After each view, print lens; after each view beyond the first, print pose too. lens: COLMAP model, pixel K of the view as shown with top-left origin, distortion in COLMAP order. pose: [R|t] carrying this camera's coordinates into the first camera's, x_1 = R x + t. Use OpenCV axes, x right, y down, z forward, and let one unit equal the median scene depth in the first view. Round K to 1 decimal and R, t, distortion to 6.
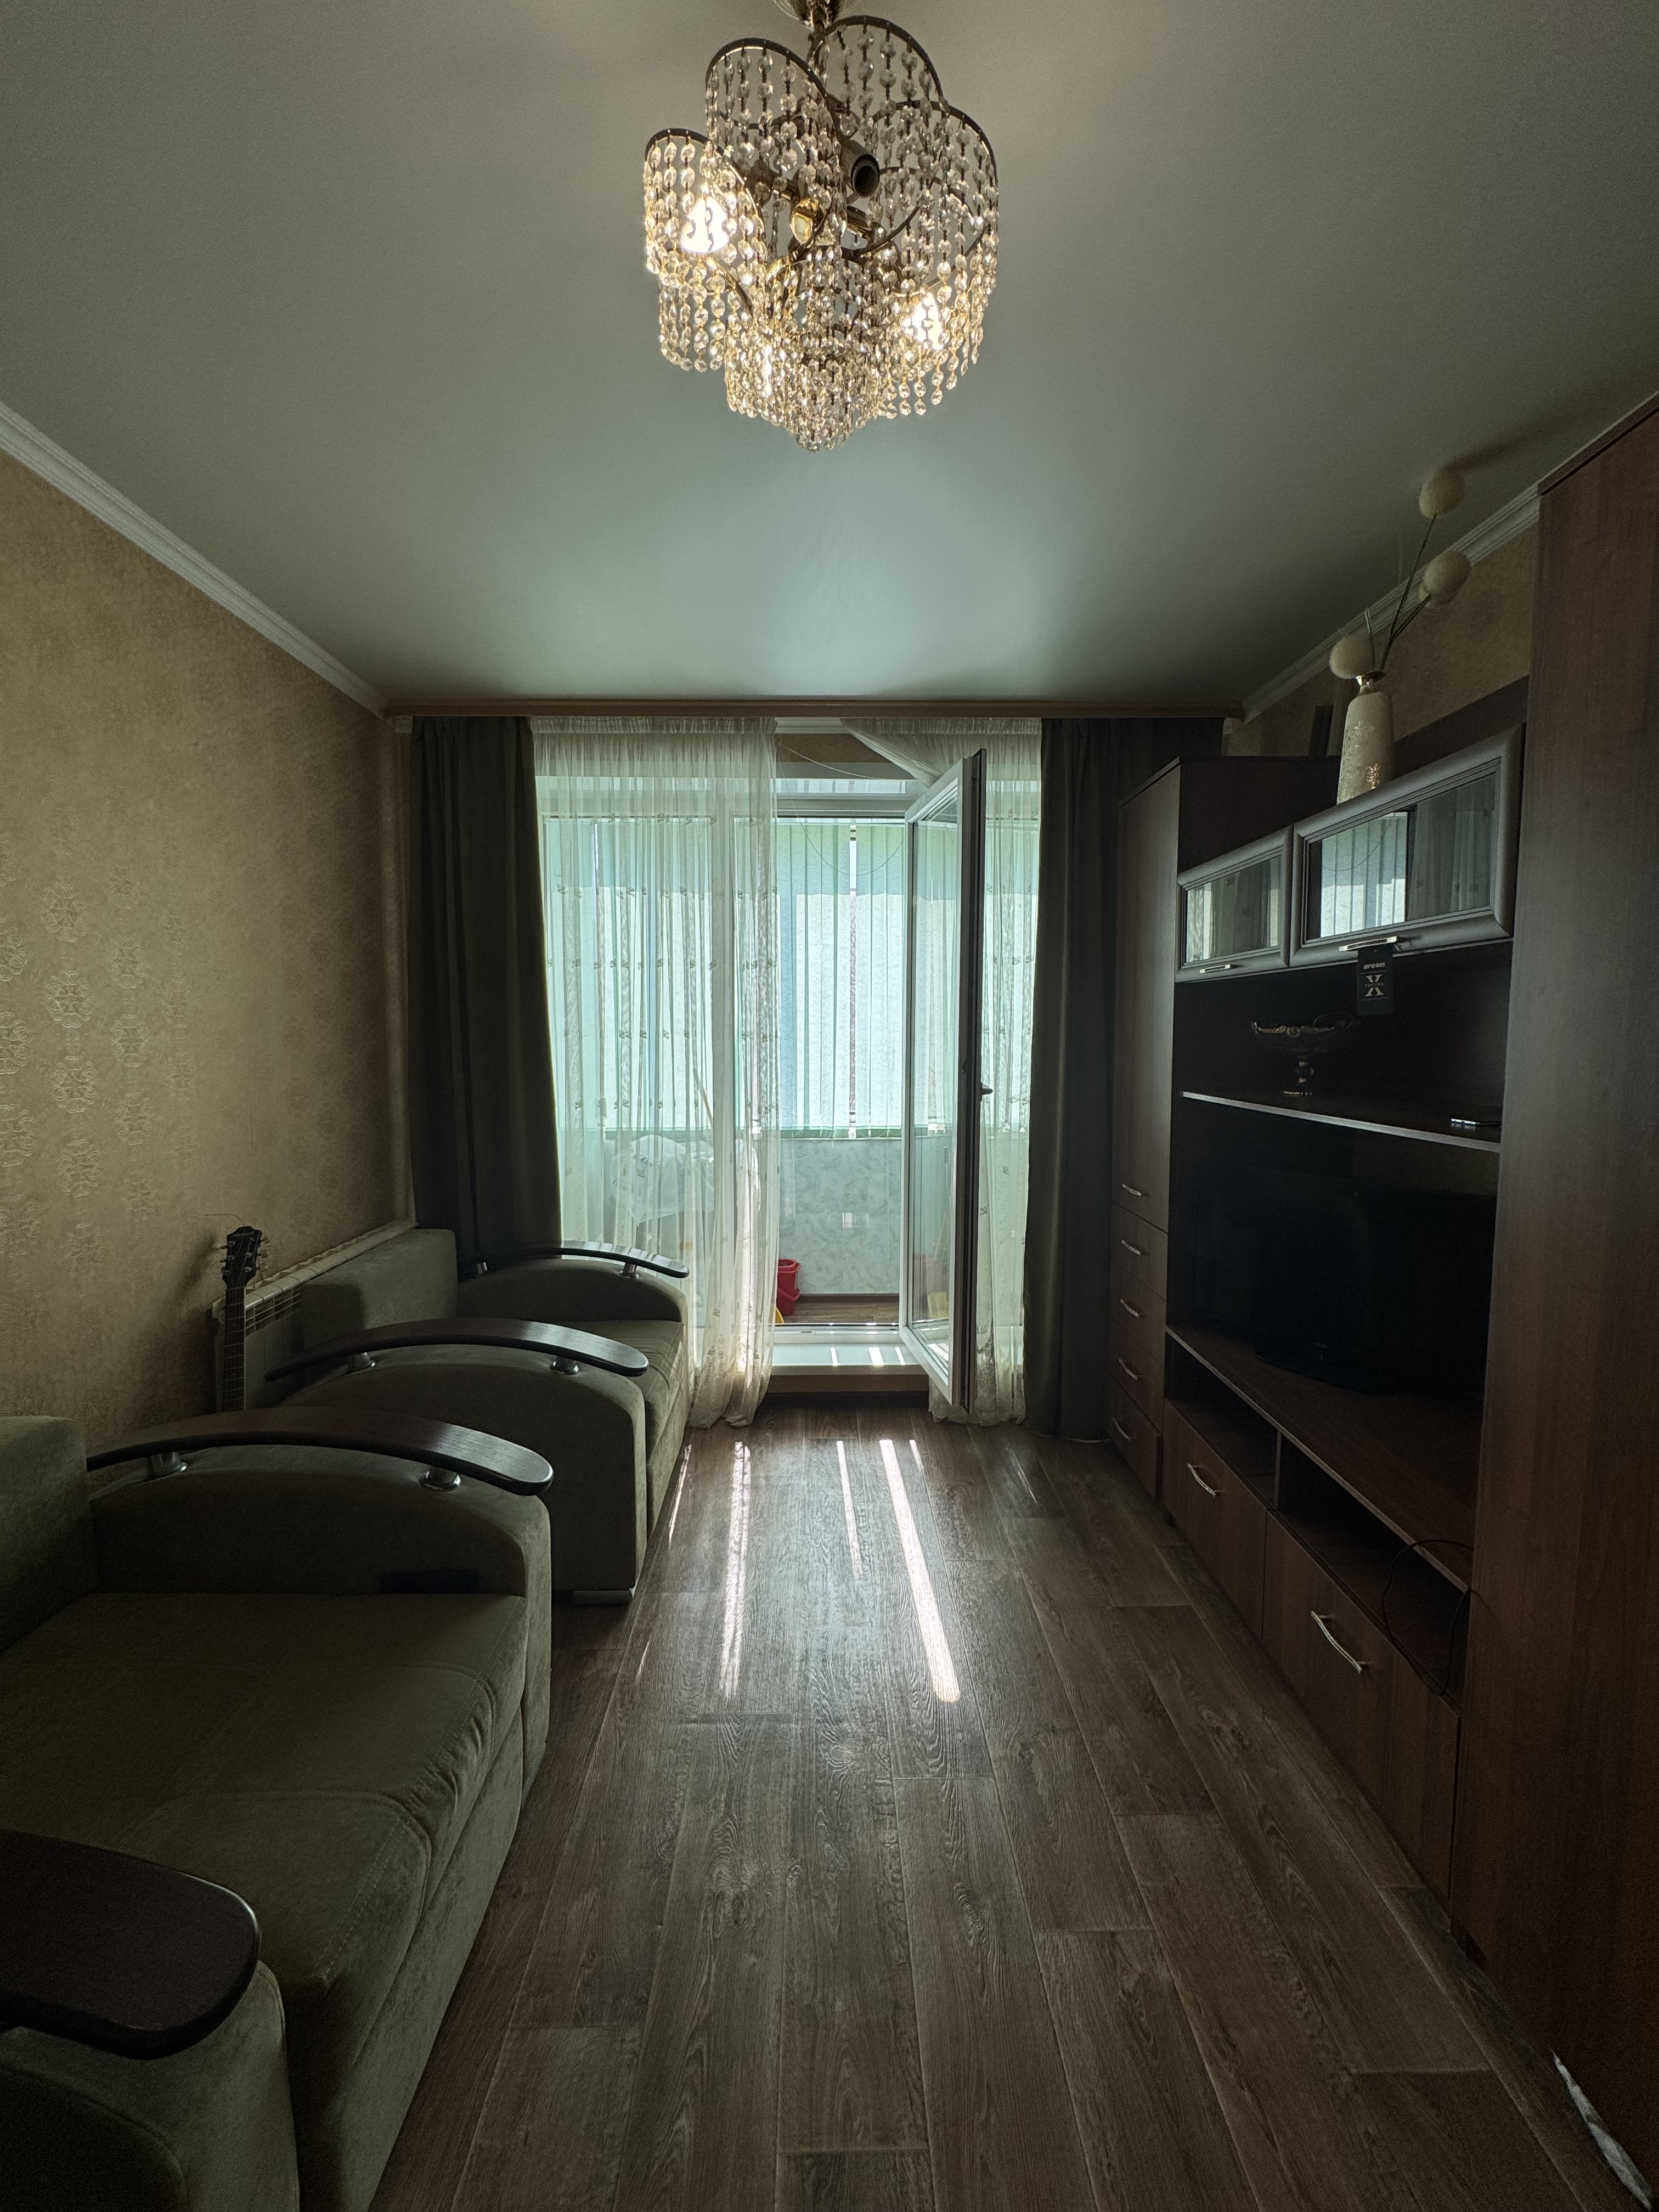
lens RADIAL K [[877.6, 0, 830.5], [0, 877.6, 1104.2], [0, 0, 1]] dist [-0.002525, 0.000234]
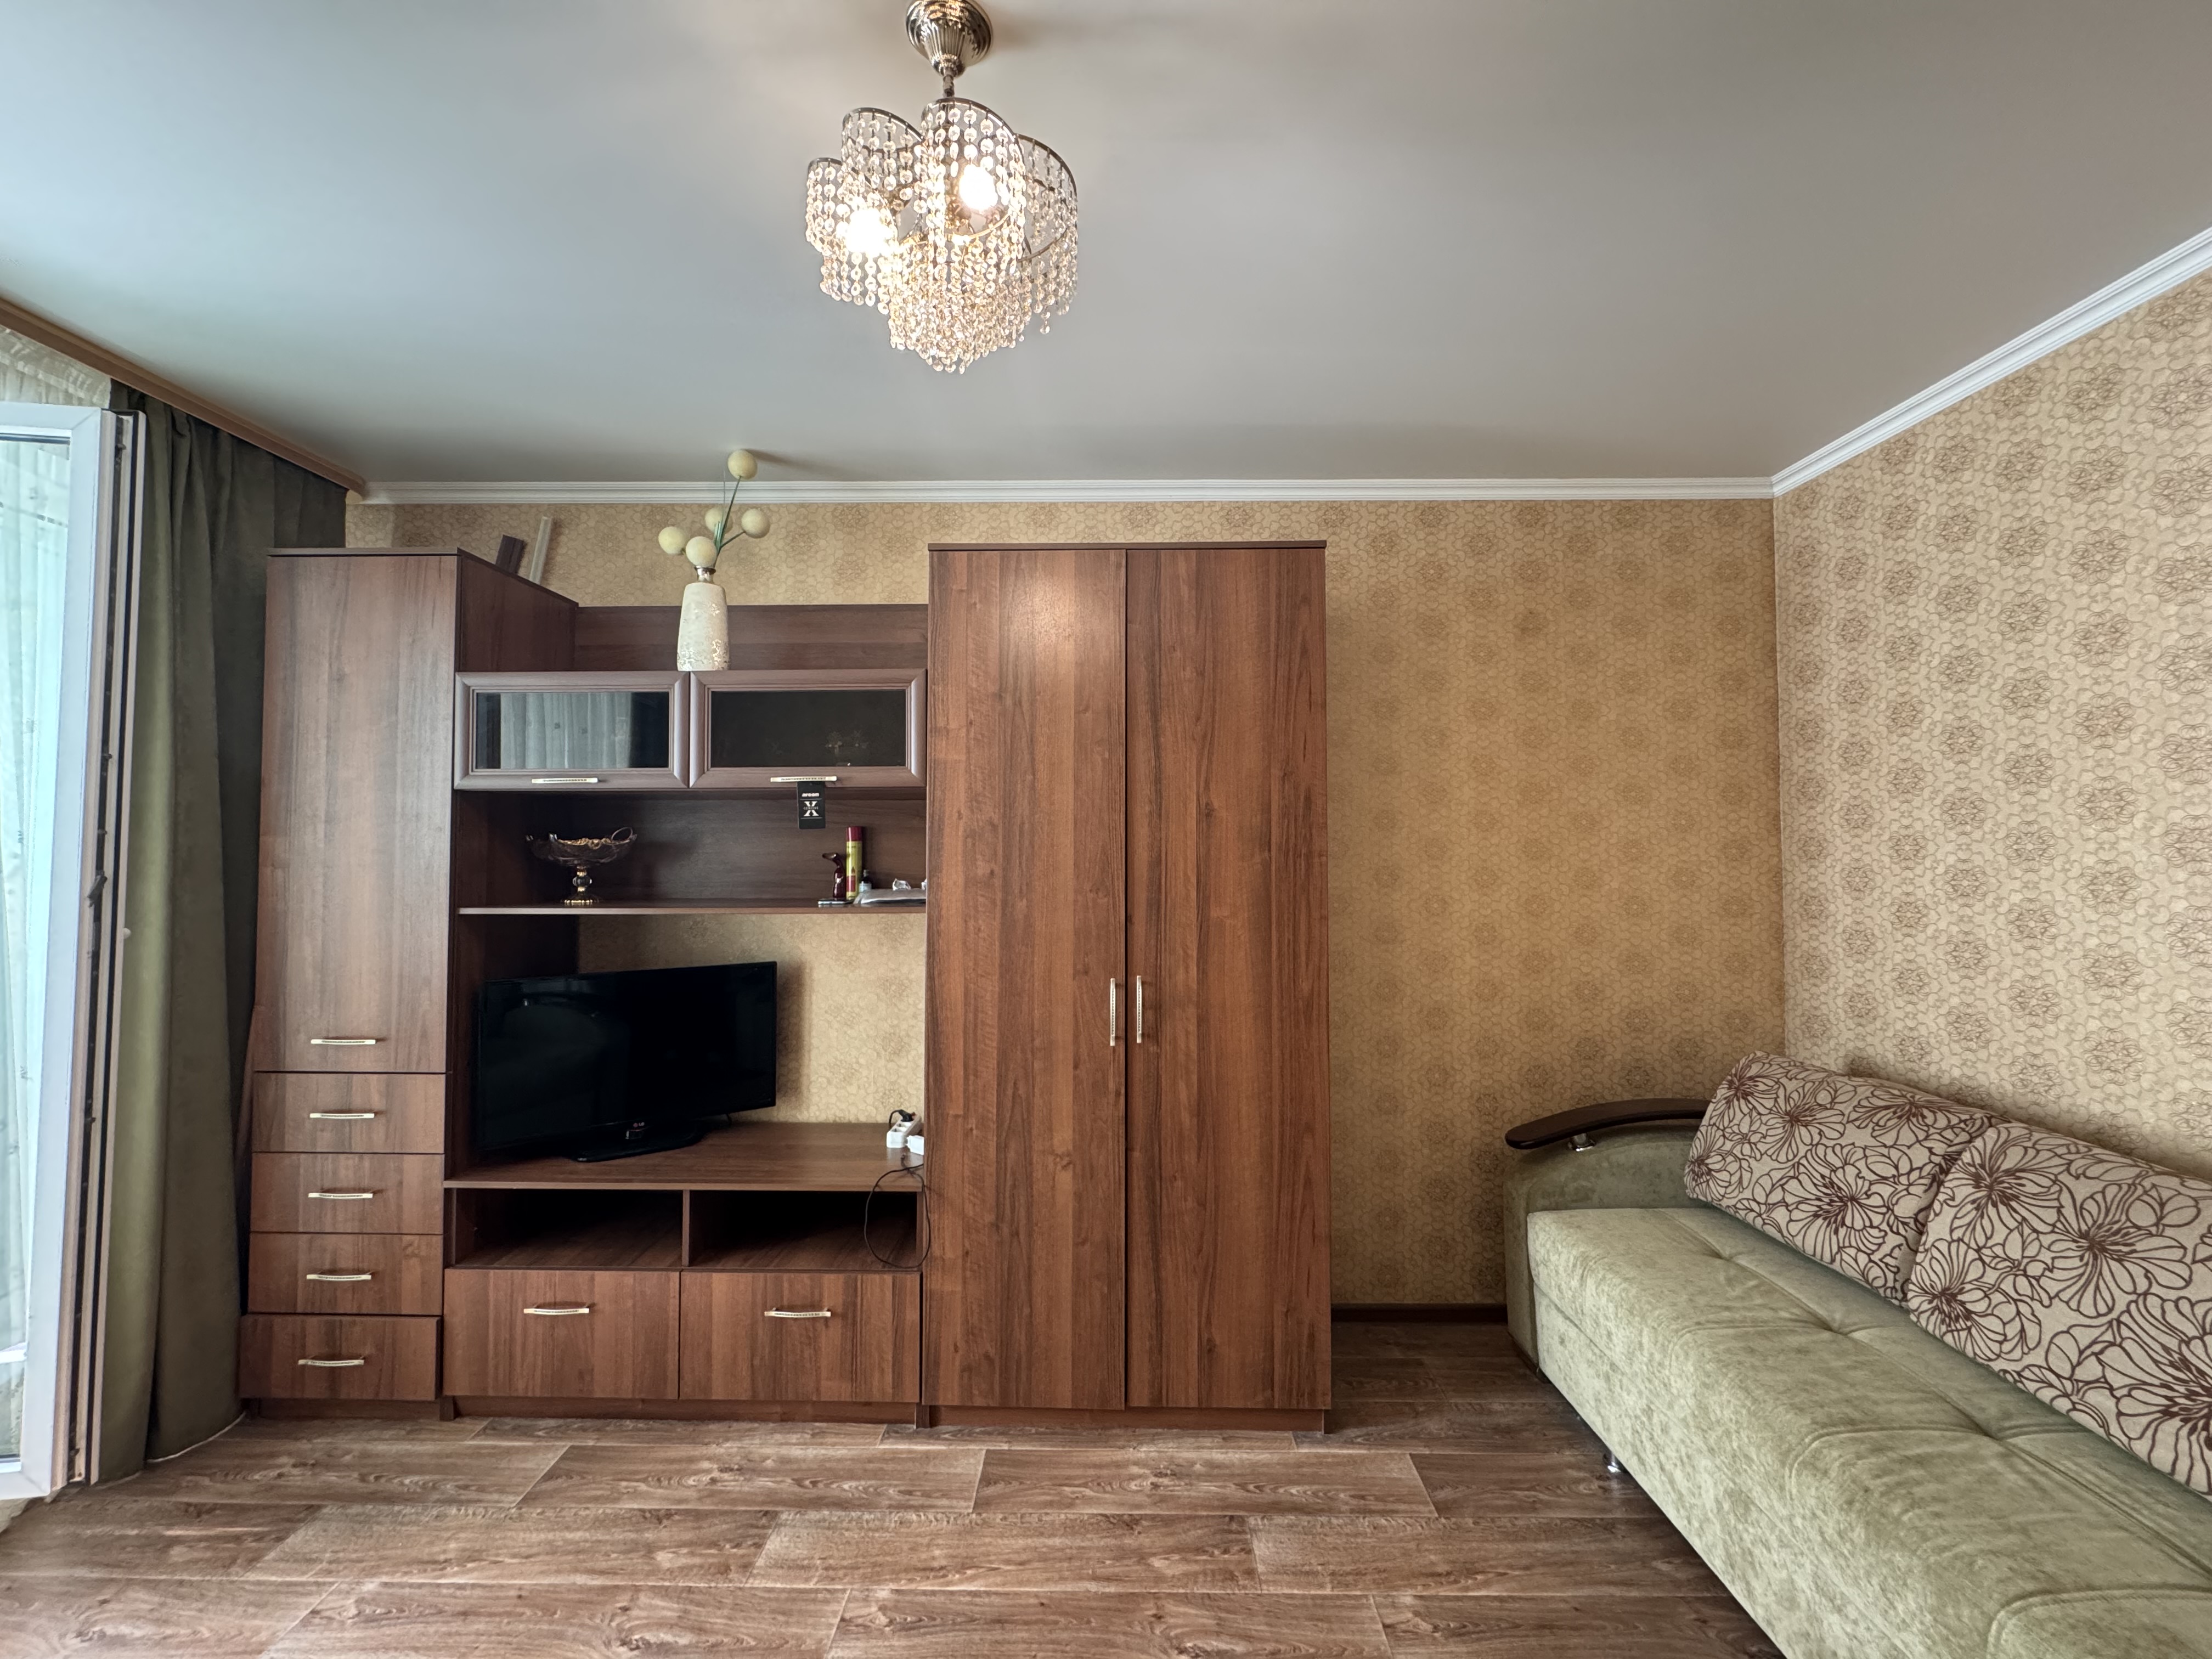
lens RADIAL K [[880.5, 0, 1102.7], [0, 880.5, 827.4], [0, 0, 1]] dist [-0.001456, 0.000506]
pose [[0.034338, 0.034298, 0.998822, -0.496537], [0.085873, 0.995614, -0.037140, -0.007708], [-0.995714, 0.087047, 0.031242, 0.311283]]
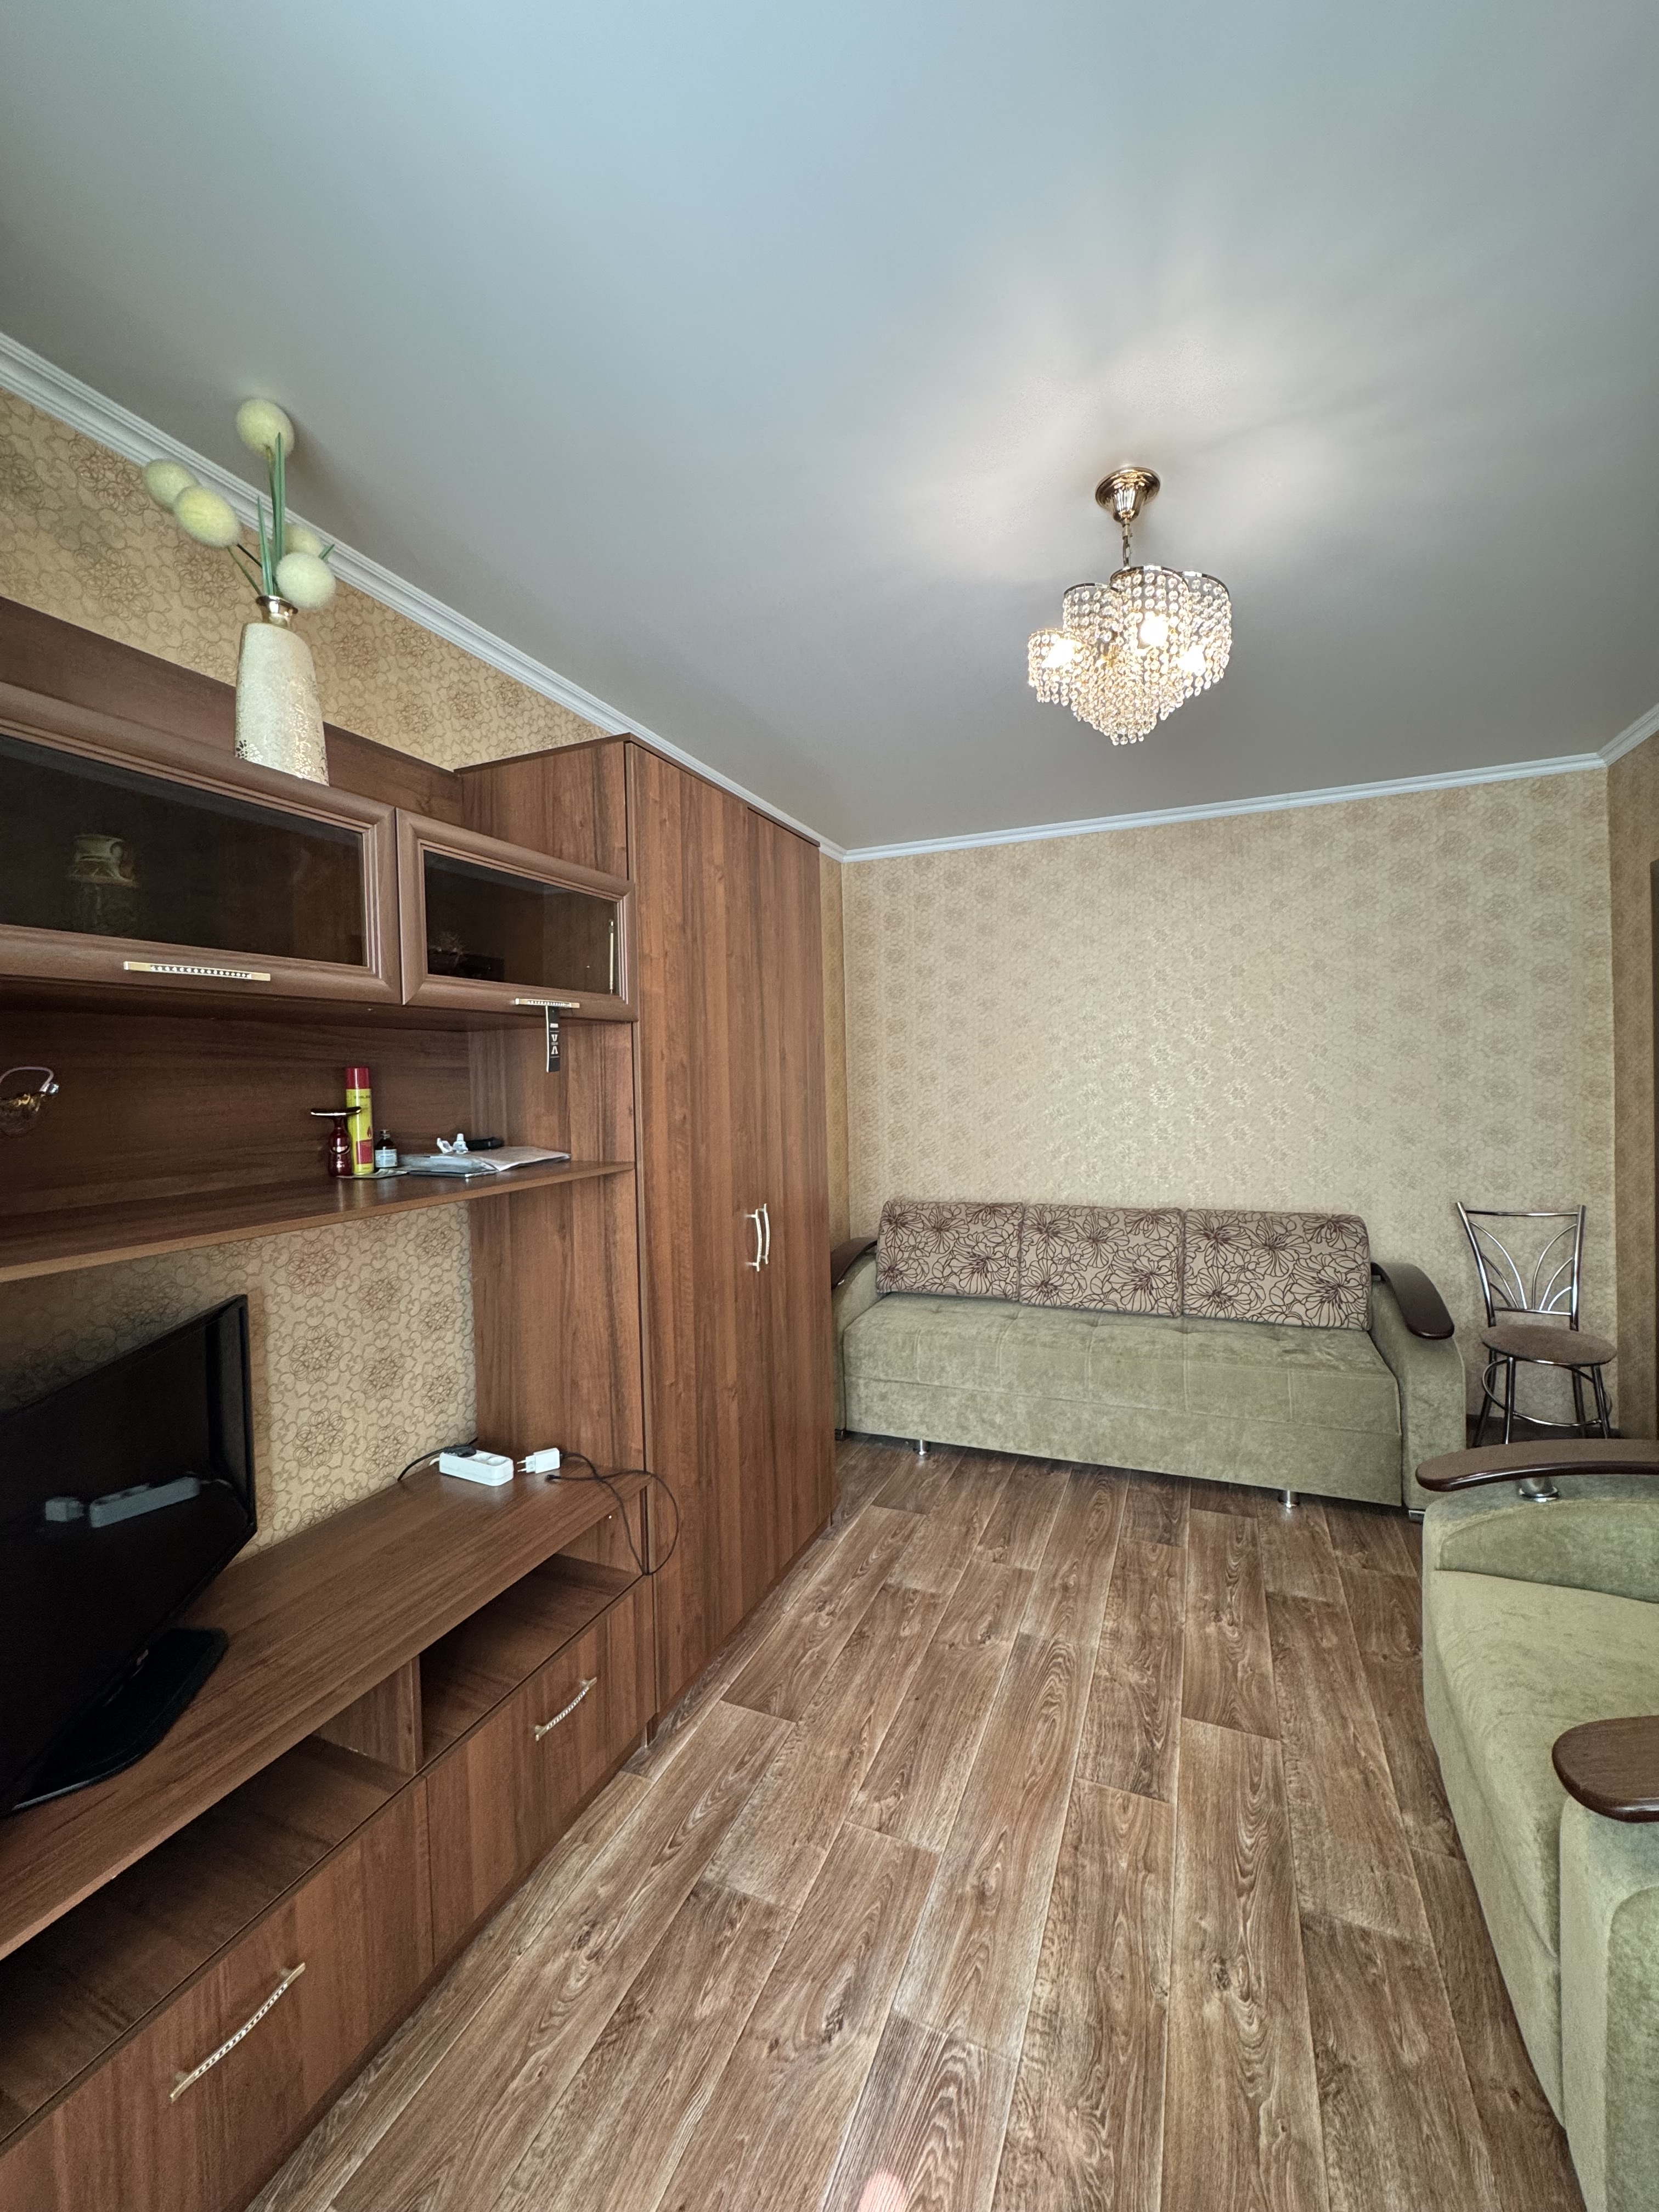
lens RADIAL K [[881.8, 0, 829.7], [0, 881.8, 1104.3], [0, 0, 1]] dist [-0.003124, 0.000697]
pose [[-0.912848, 0.010676, 0.408159, -0.069669], [0.060182, 0.992258, 0.108642, -0.100820], [-0.403839, 0.123737, -0.906423, 1.163303]]
